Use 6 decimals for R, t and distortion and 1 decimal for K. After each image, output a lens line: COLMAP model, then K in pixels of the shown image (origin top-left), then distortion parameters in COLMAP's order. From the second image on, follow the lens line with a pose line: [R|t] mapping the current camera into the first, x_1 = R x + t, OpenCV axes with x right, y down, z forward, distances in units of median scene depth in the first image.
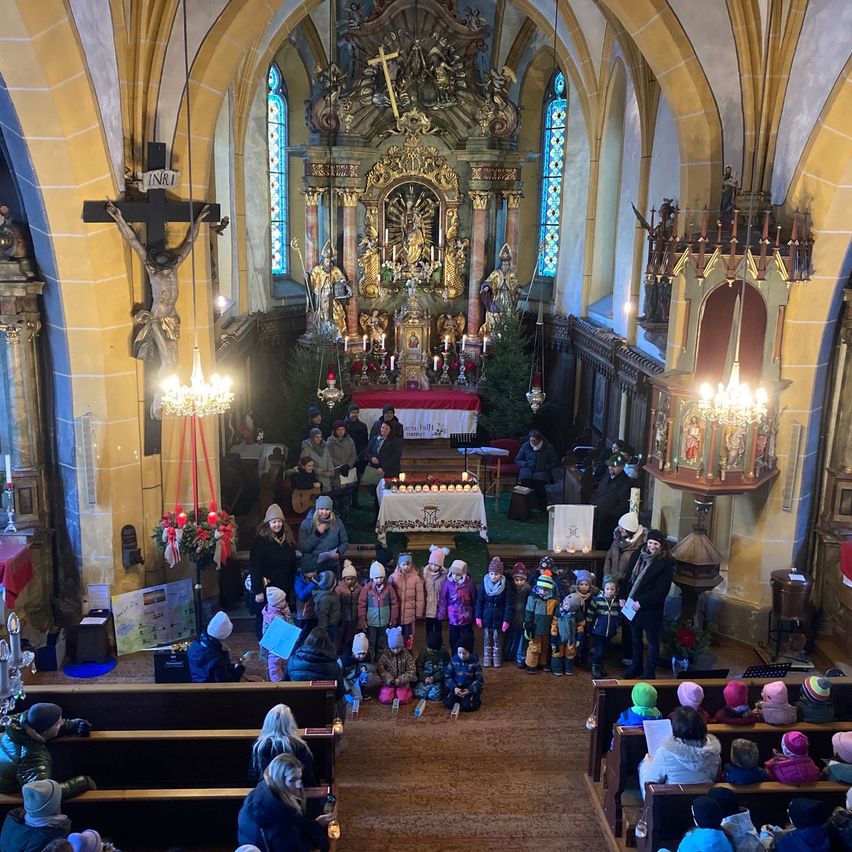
lens RADIAL K [[905.5, 0, 425.7], [0, 905.5, 448.4], [0, 0, 1]] dist [0.111359, -0.292338]
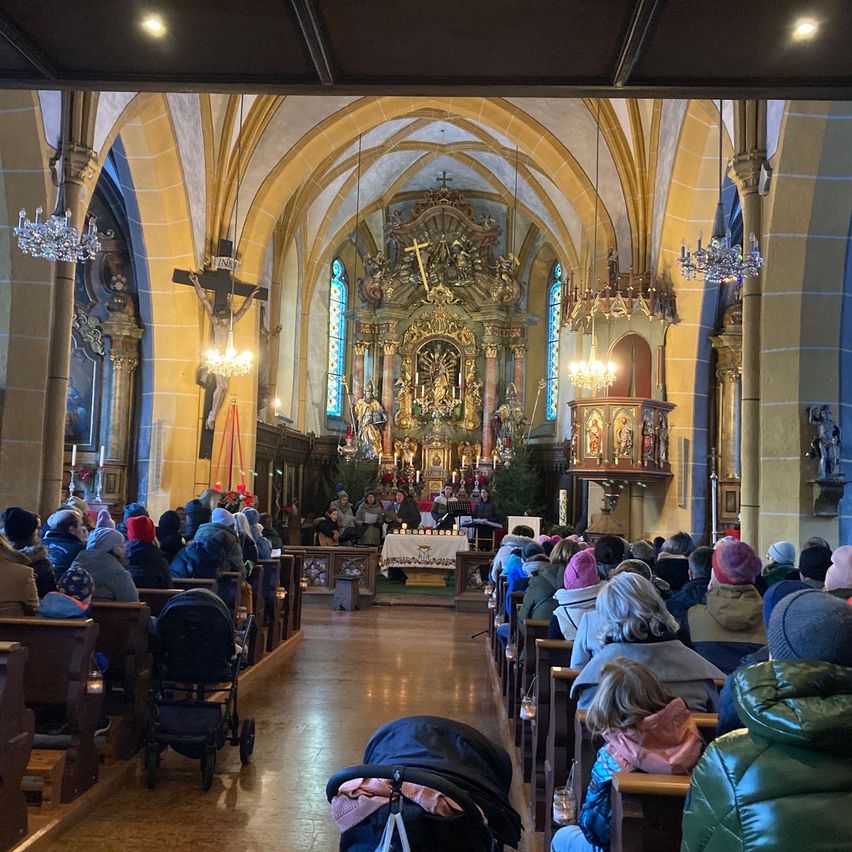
lens RADIAL K [[905.5, 0, 425.7], [0, 905.5, 448.4], [0, 0, 1]] dist [0.111359, -0.292338]
pose [[0.993929, 0.006910, -0.109804, 0.109179], [-0.038910, 0.955605, -0.292071, 0.228935], [0.102911, 0.294570, 0.950073, -0.162726]]
